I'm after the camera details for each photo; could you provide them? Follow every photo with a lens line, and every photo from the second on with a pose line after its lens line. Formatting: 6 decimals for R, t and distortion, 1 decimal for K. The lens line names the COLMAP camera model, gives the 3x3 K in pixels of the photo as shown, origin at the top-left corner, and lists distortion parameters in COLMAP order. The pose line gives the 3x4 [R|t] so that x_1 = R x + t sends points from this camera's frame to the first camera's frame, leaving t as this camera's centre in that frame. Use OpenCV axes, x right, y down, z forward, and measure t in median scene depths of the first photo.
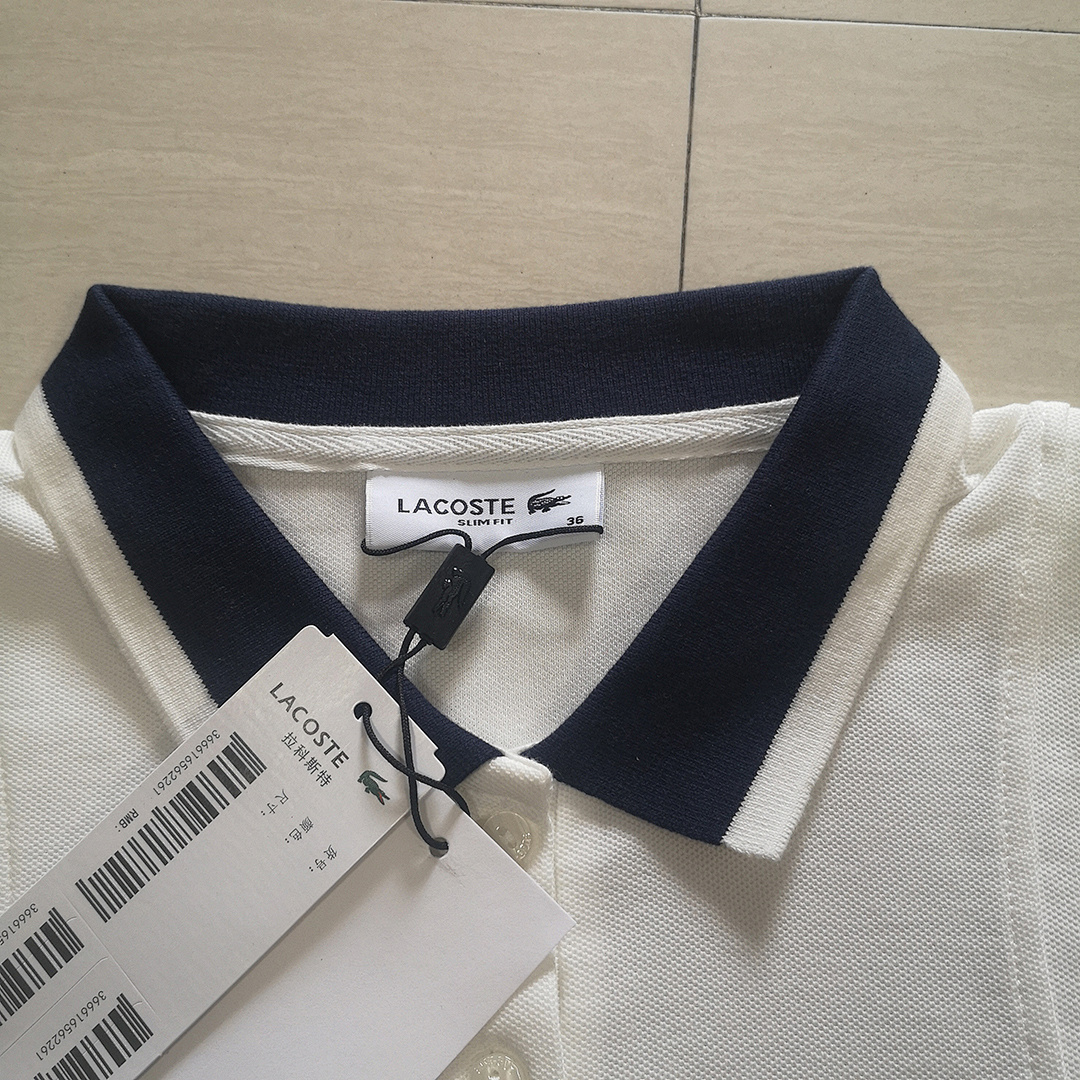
lens RADIAL K [[1094.5, 0, 540.0], [0, 1094.5, 540.0], [0, 0, 1]] dist [0.071618, -0.100617]
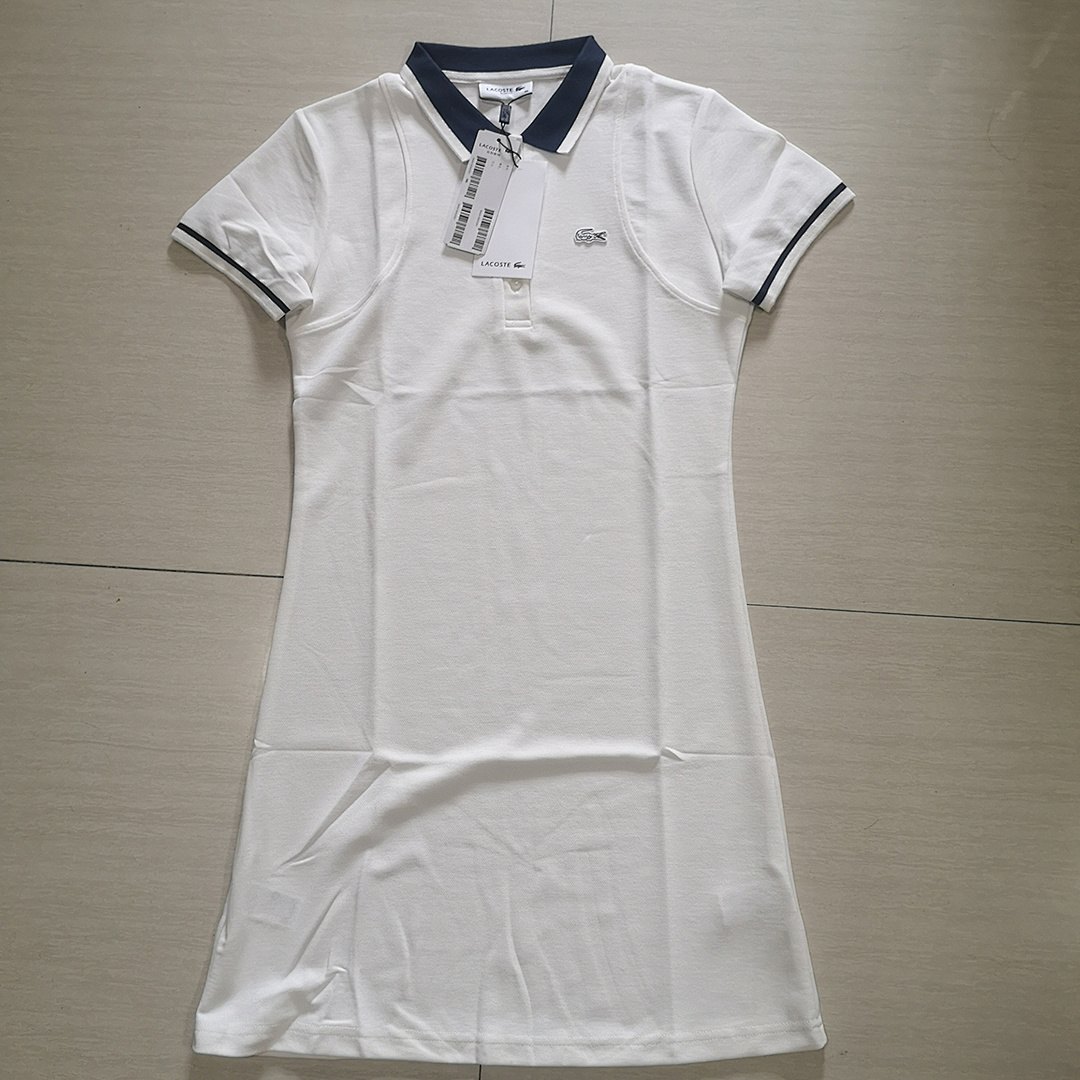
lens RADIAL K [[1076.9, 0, 540.0], [0, 1076.9, 540.0], [0, 0, 1]] dist [-0.006941, -0.020082]
pose [[0.999608, -0.021916, 0.017428, -0.029803], [0.020391, 0.996311, 0.083358, 1.491536], [-0.019191, -0.082970, 0.996367, -3.660466]]
